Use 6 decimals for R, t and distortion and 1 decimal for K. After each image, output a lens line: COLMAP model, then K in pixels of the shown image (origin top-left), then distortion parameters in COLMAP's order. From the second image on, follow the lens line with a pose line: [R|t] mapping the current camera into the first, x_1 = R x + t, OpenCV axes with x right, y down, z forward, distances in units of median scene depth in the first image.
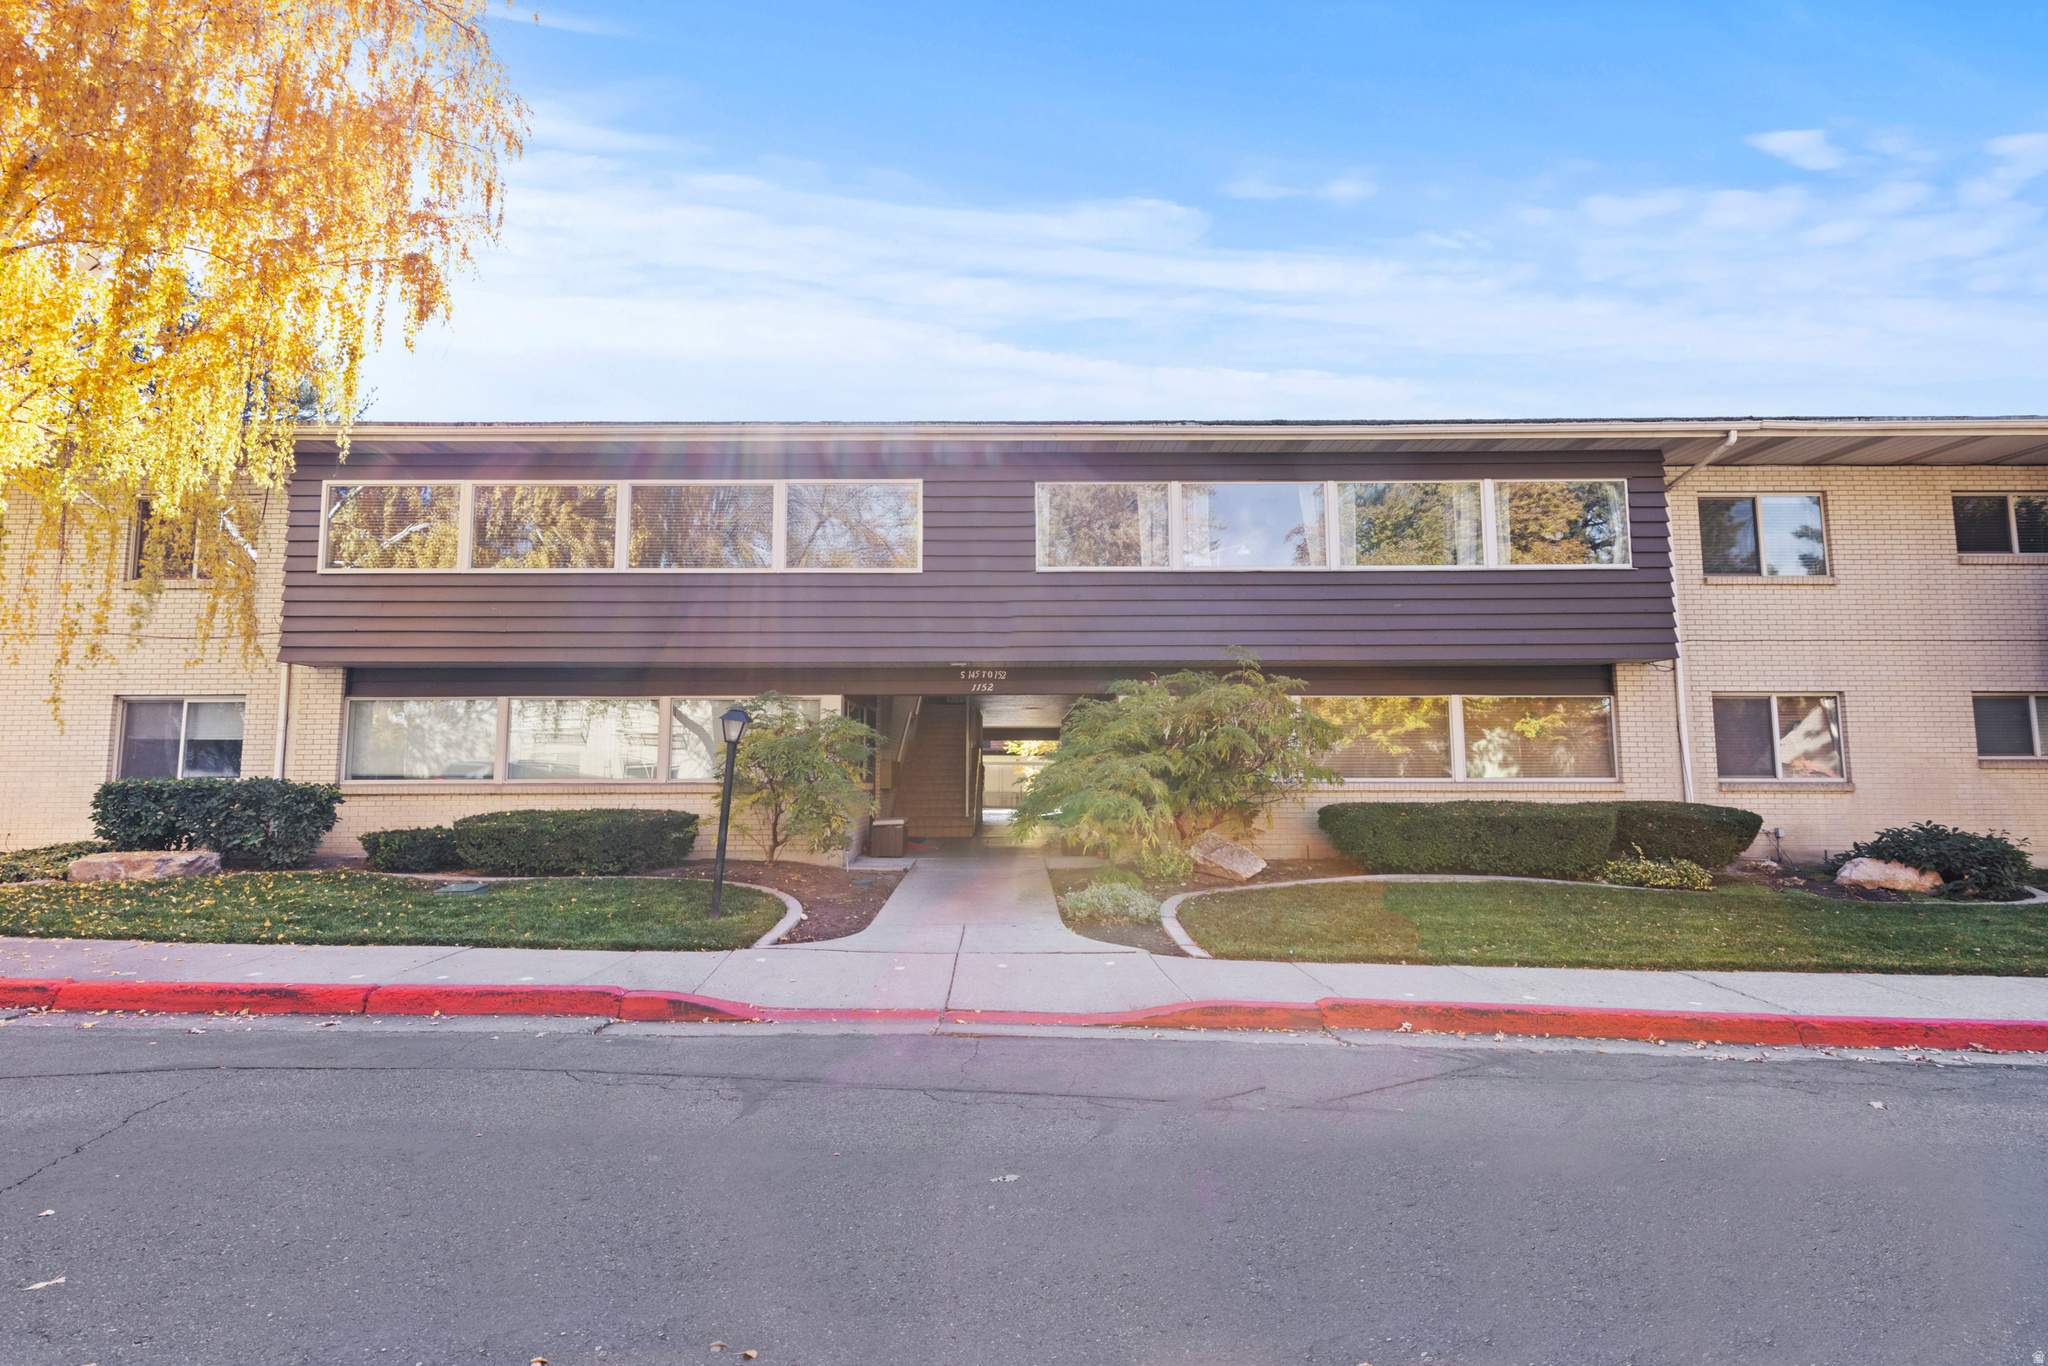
lens RADIAL K [[917.5, 0, 1024.9], [0, 917.5, 670.3], [0, 0, 1]] dist [0.006721, -0.000654]
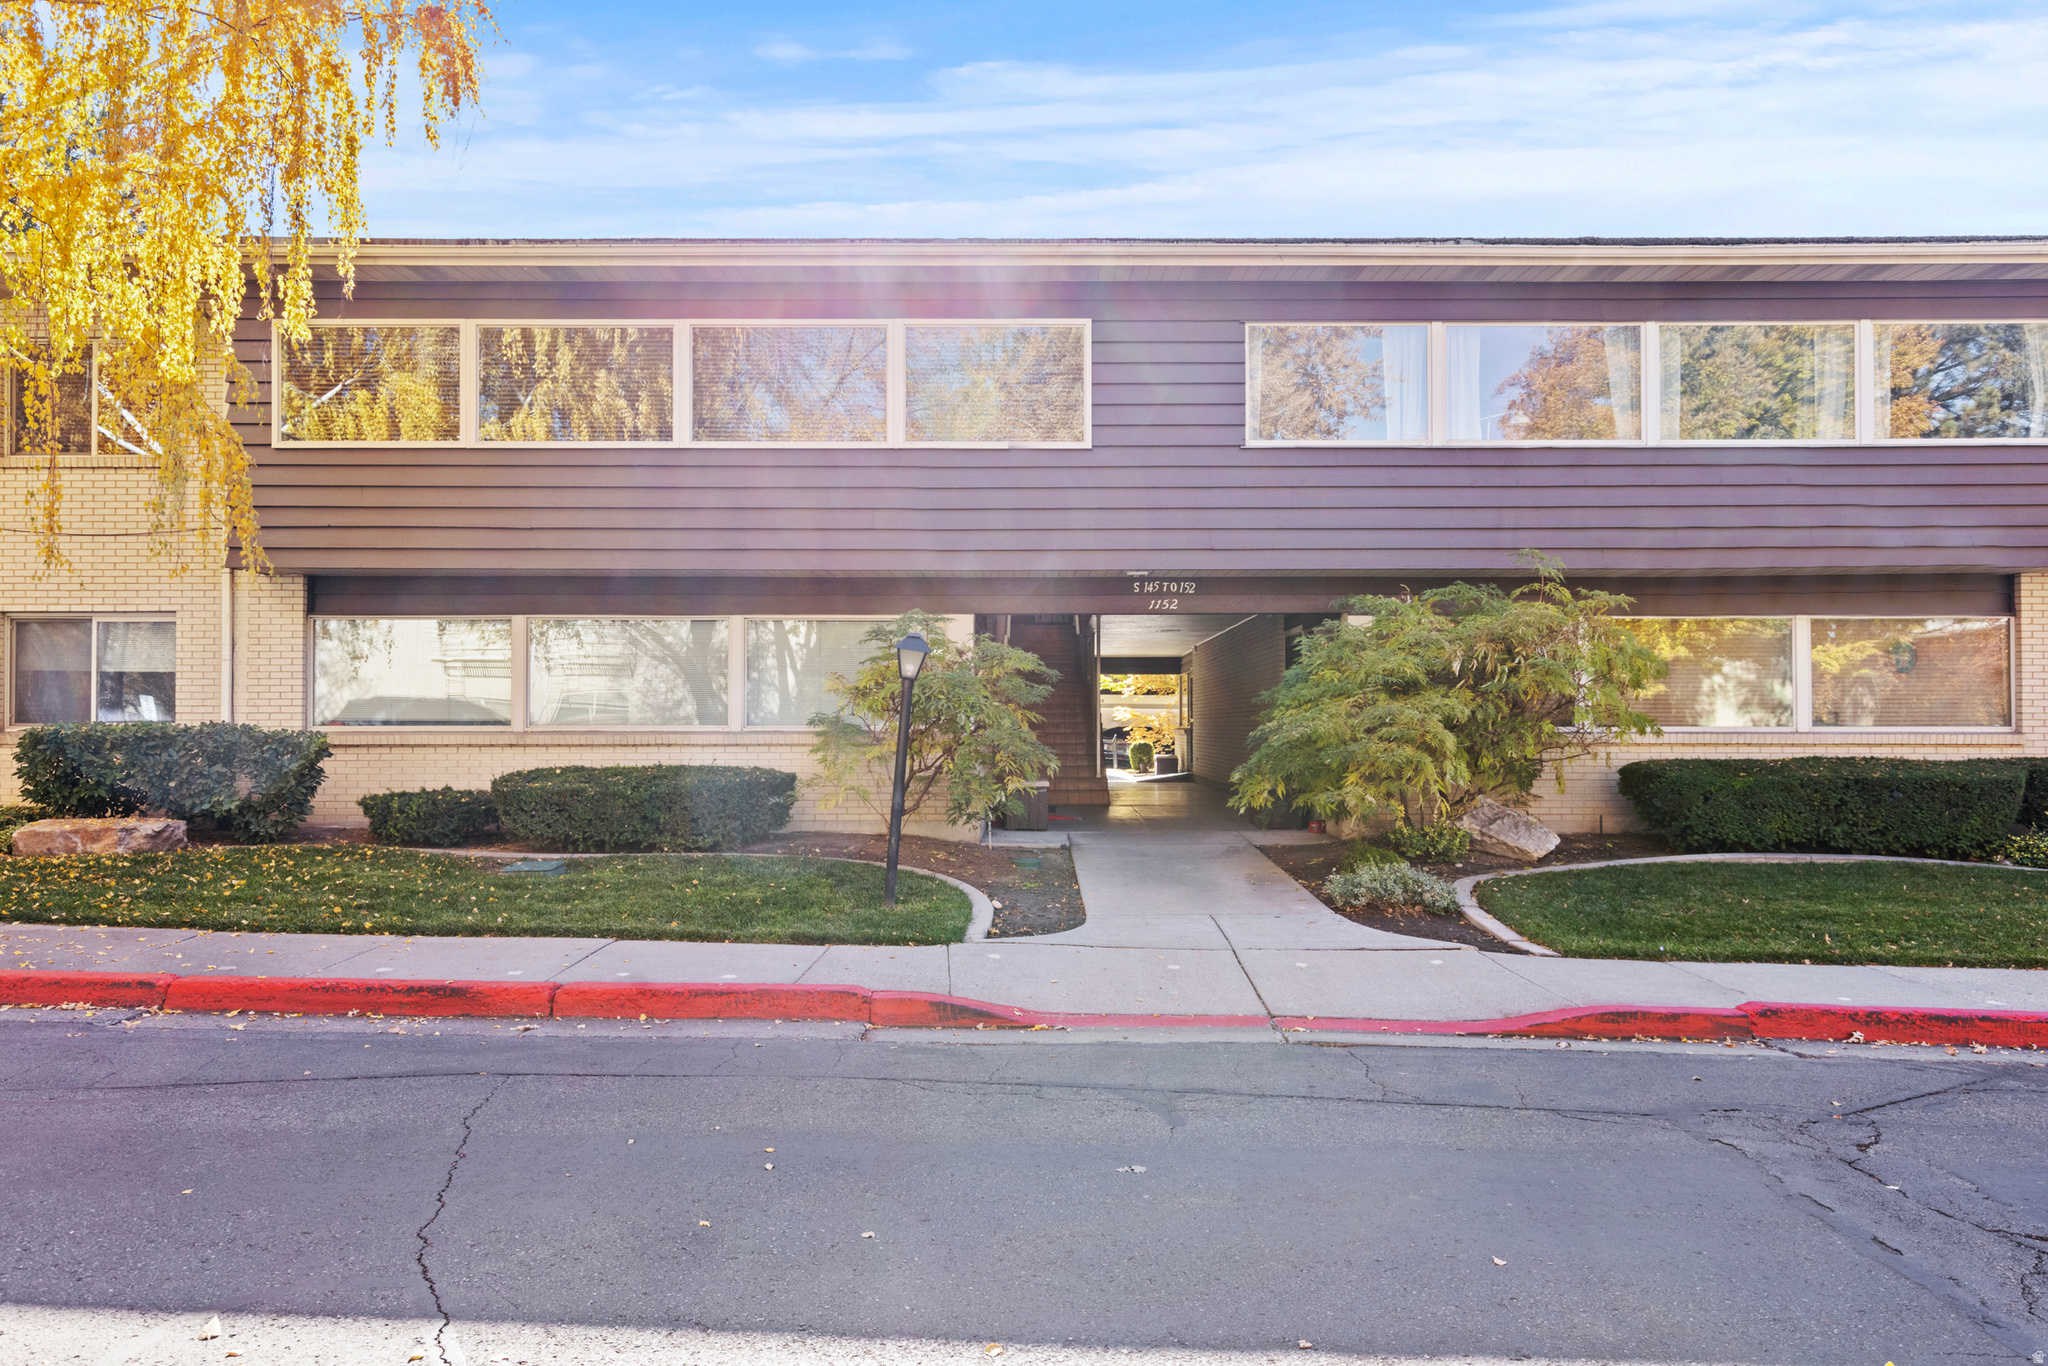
lens RADIAL K [[1298.9, 0, 1023.1], [0, 1298.9, 682.0], [0, 0, 1]] dist [0.001930, 0.000052]
pose [[0.999997, 0.002157, -0.000784, -0.183400], [-0.002084, 0.996559, 0.082866, -0.006615], [0.000960, -0.082864, 0.996560, -0.059085]]
